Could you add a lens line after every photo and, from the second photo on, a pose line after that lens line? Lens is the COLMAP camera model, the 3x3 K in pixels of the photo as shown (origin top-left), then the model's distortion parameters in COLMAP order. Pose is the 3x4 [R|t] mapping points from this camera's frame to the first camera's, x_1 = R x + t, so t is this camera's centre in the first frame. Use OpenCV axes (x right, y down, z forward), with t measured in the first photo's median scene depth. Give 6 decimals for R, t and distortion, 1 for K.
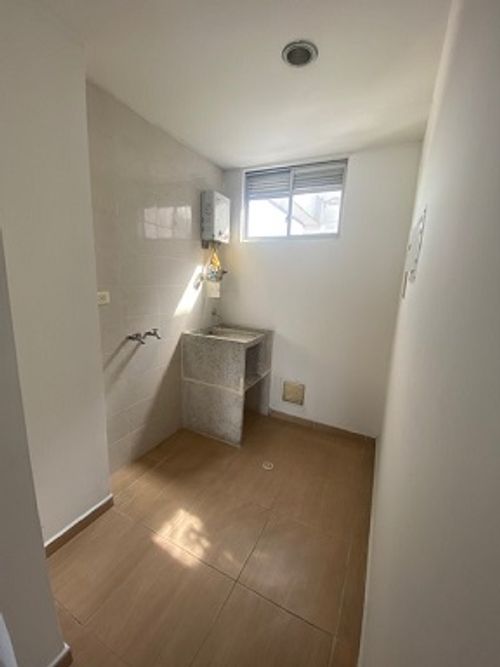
lens RADIAL K [[269.1, 0, 249.5], [0, 269.1, 336.0], [0, 0, 1]] dist [-0.009656, -0.003248]
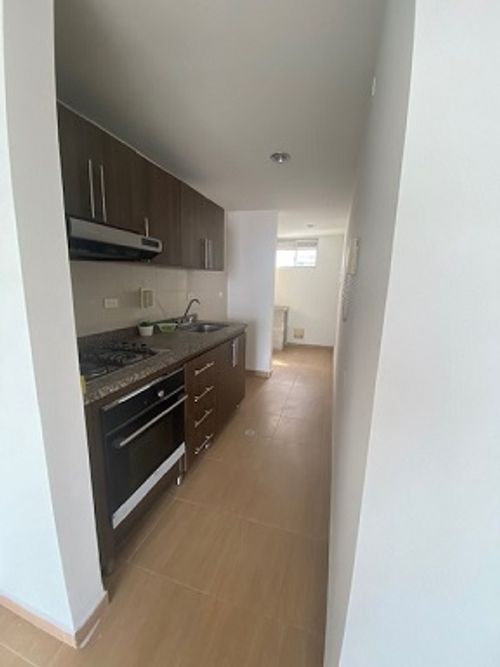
lens RADIAL K [[269.1, 0, 248.3], [0, 269.1, 334.6], [0, 0, 1]] dist [-0.009656, -0.003248]
pose [[0.987125, -0.031523, 0.156815, -0.180649], [0.037911, 0.998562, -0.037914, 0.083975], [-0.155394, 0.043371, 0.986900, -0.347181]]
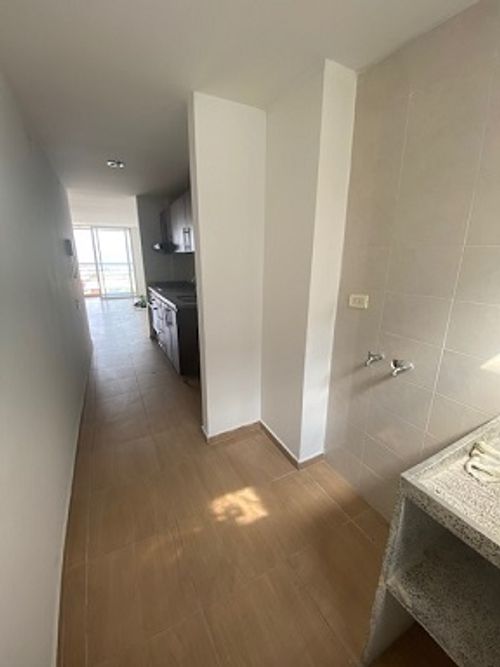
lens RADIAL K [[269.1, 0, 248.6], [0, 269.1, 332.0], [0, 0, 1]] dist [-0.009656, -0.003248]
pose [[-0.584938, 0.185201, -0.789651, 0.560832], [-0.190270, 0.915081, 0.355562, -0.386306], [0.788445, 0.358229, -0.500027, 1.537862]]
